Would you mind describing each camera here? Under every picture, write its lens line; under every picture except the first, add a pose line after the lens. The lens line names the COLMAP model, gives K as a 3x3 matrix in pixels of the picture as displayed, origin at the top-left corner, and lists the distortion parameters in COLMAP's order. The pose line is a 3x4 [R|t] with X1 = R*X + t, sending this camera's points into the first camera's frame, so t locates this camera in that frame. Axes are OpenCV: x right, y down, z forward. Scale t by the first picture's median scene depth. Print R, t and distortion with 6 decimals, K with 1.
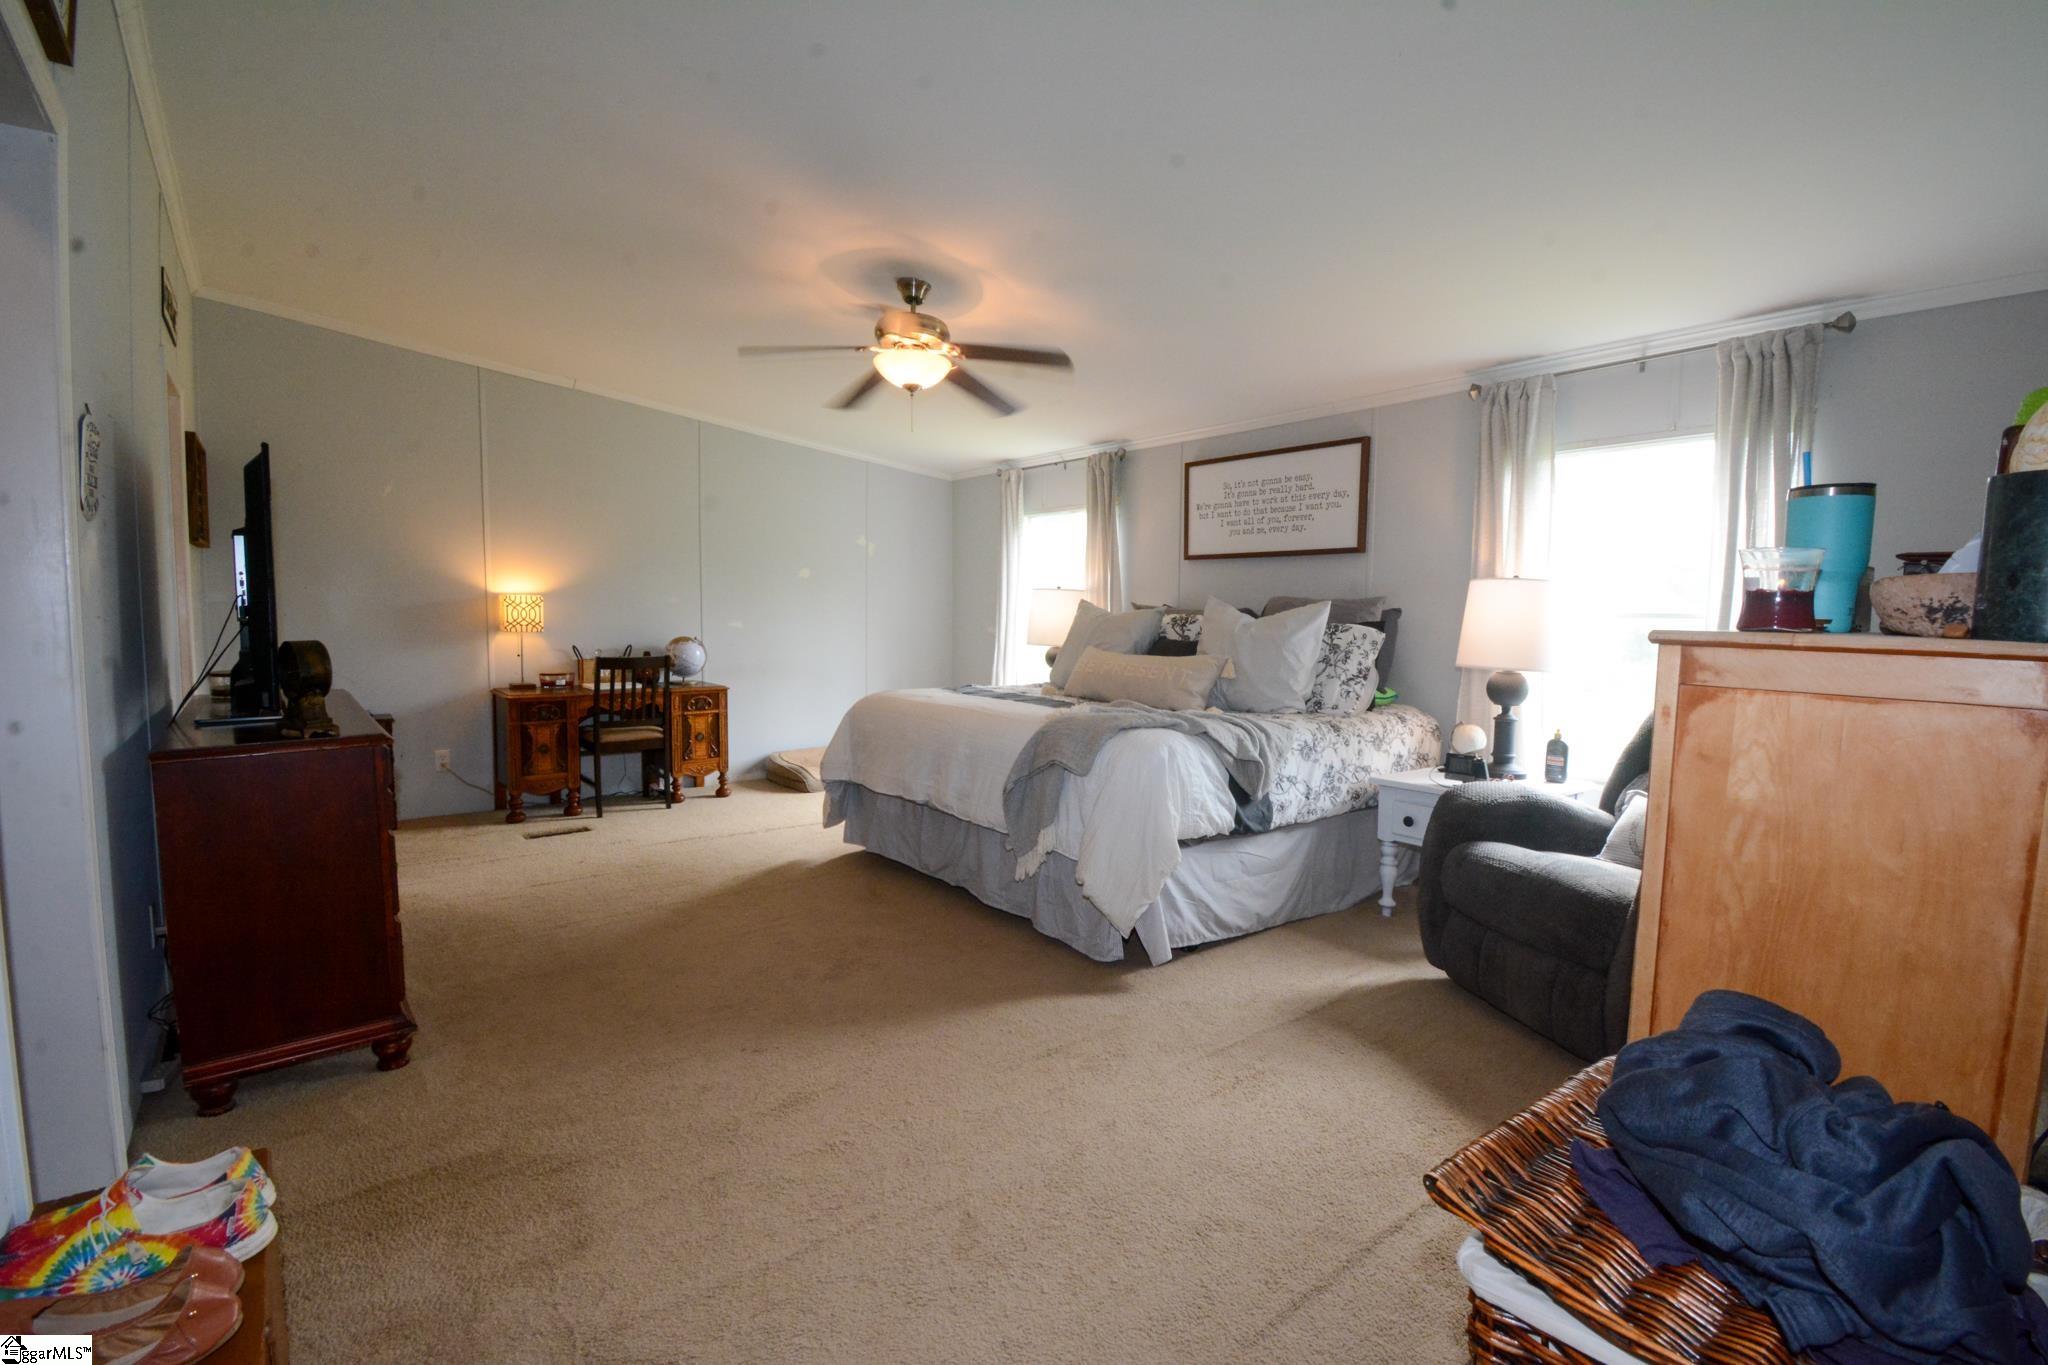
lens RADIAL K [[931.4, 0, 1020.5], [0, 931.4, 685.1], [0, 0, 1]] dist [-0.016475, -0.001038]
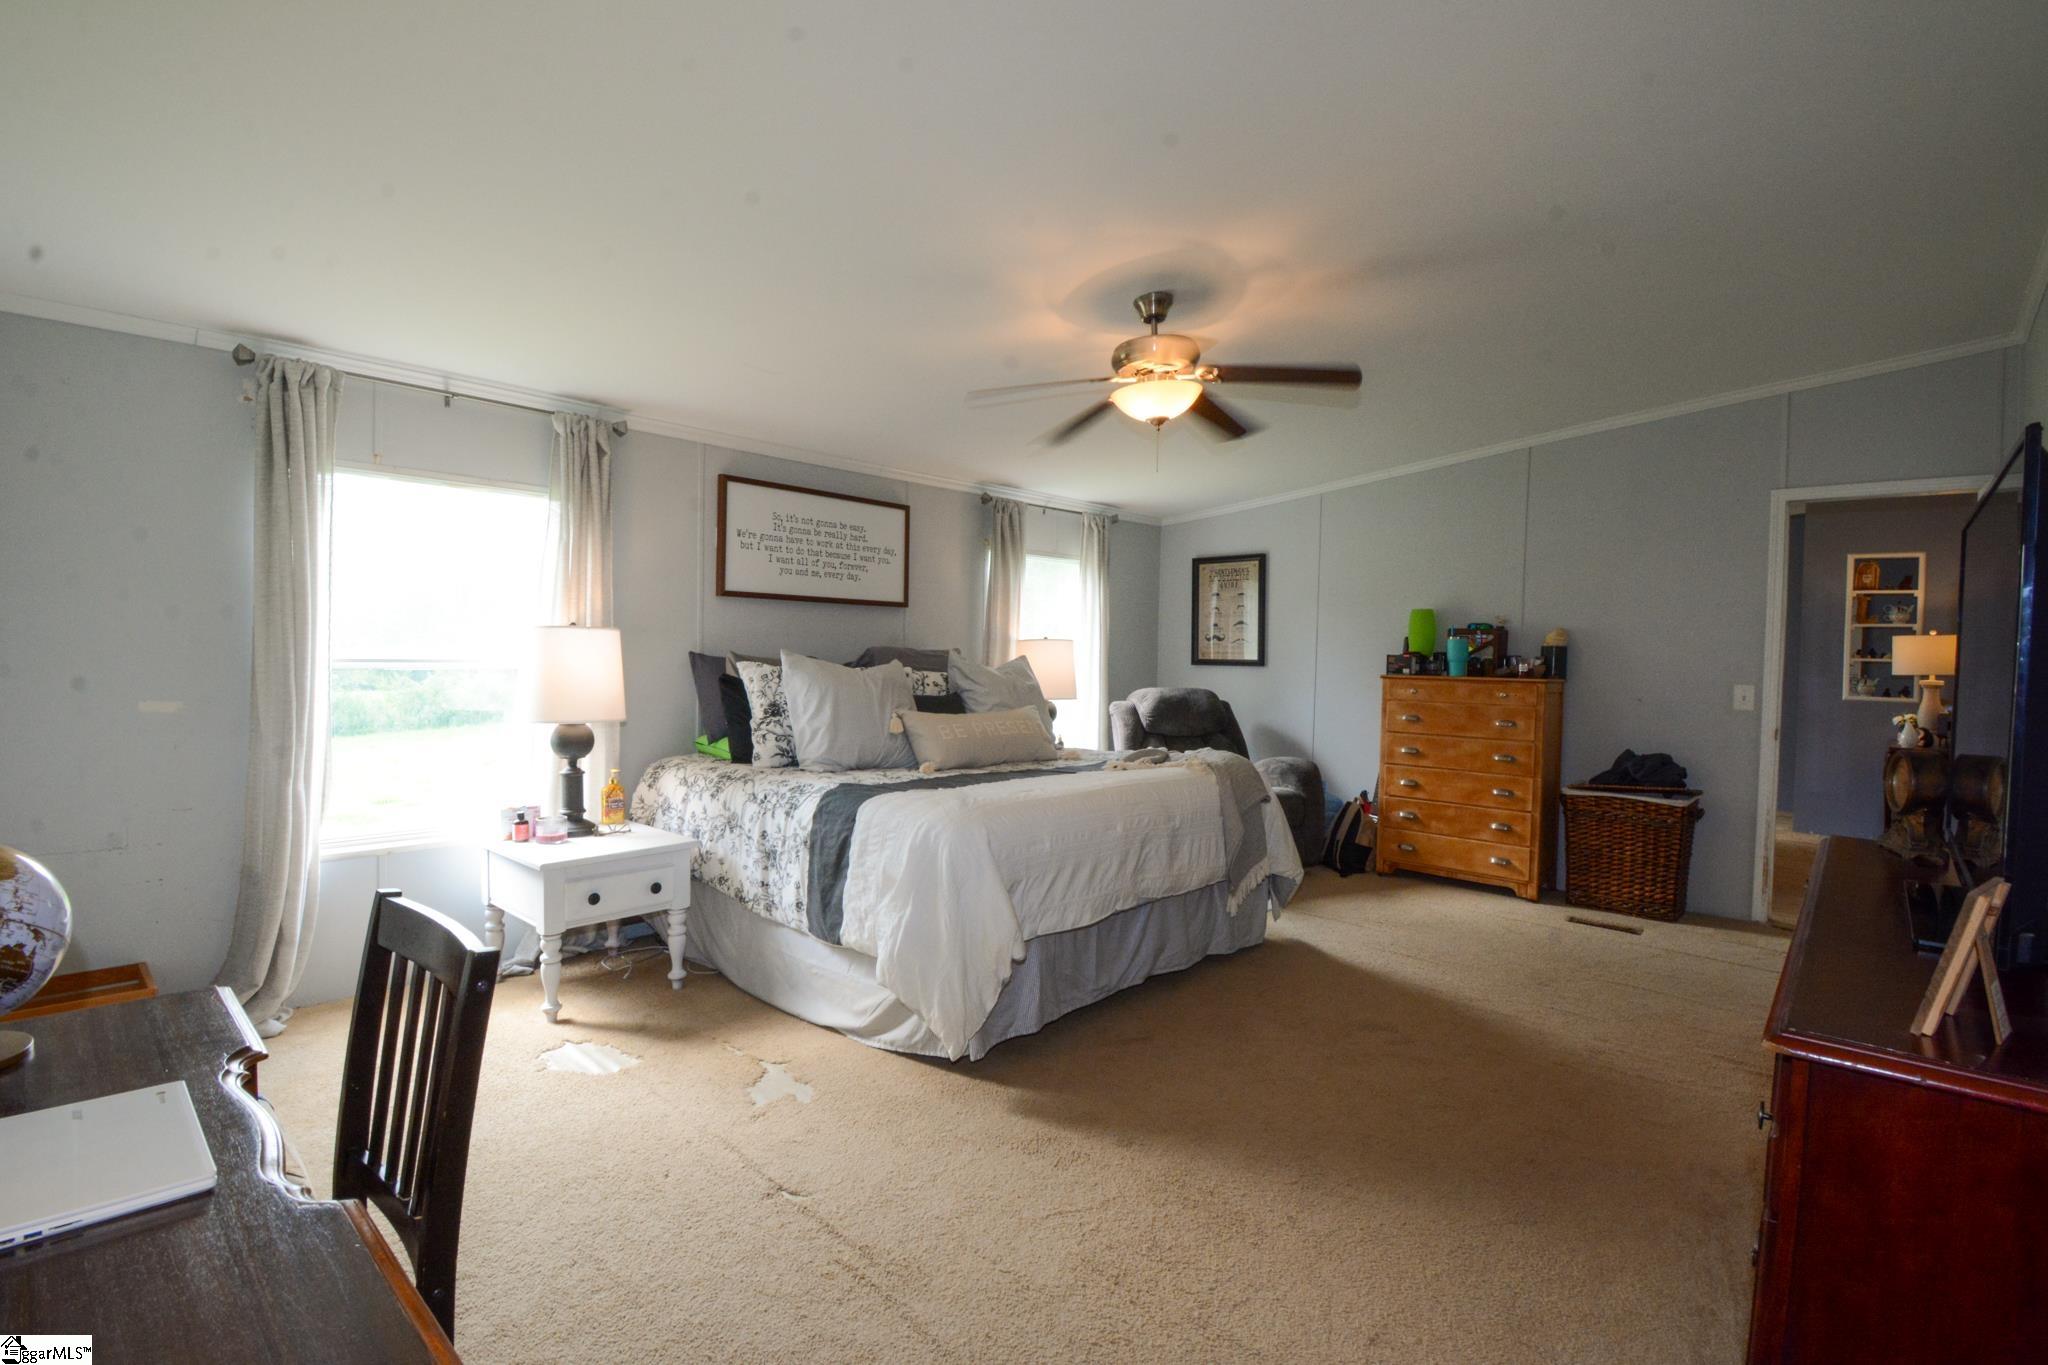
lens RADIAL K [[931.4, 0, 1033.4], [0, 931.4, 681.9], [0, 0, 1]] dist [-0.016475, -0.001038]
pose [[-0.169931, -0.041014, 0.984602, -0.704086], [0.066071, 0.996411, 0.052909, -0.093415], [-0.983239, 0.074045, -0.166611, 0.952069]]
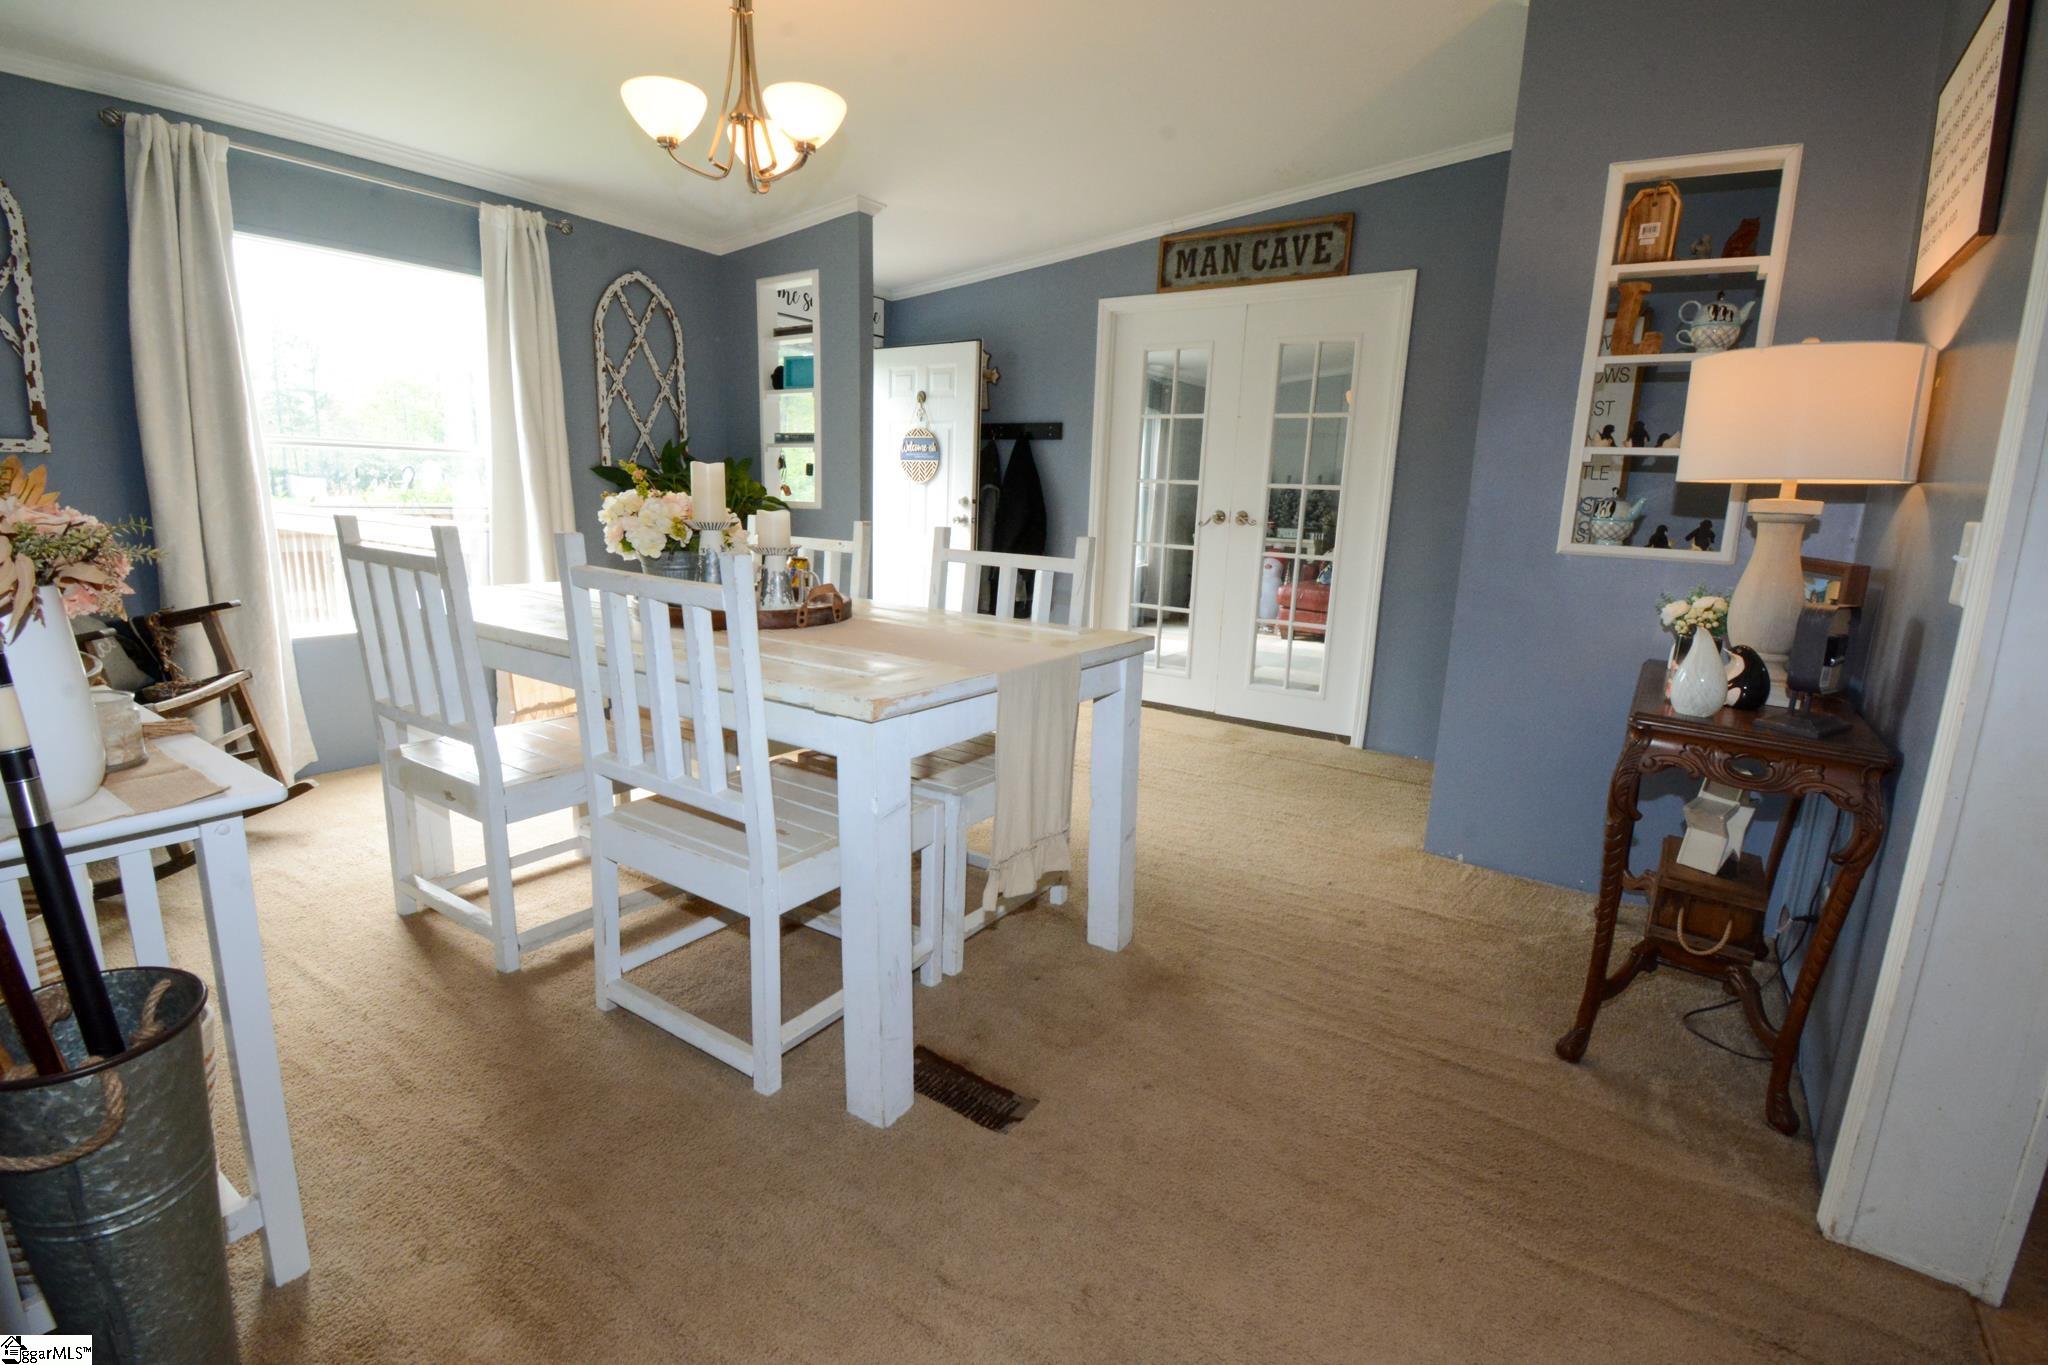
lens RADIAL K [[931.4, 0, 1013.5], [0, 931.4, 679.3], [0, 0, 1]] dist [-0.016475, -0.001038]
pose [[-0.304355, -0.205776, 0.930067, -0.515720], [0.048029, 0.971831, 0.230733, -0.064752], [-0.951347, 0.114895, -0.285899, 0.704270]]
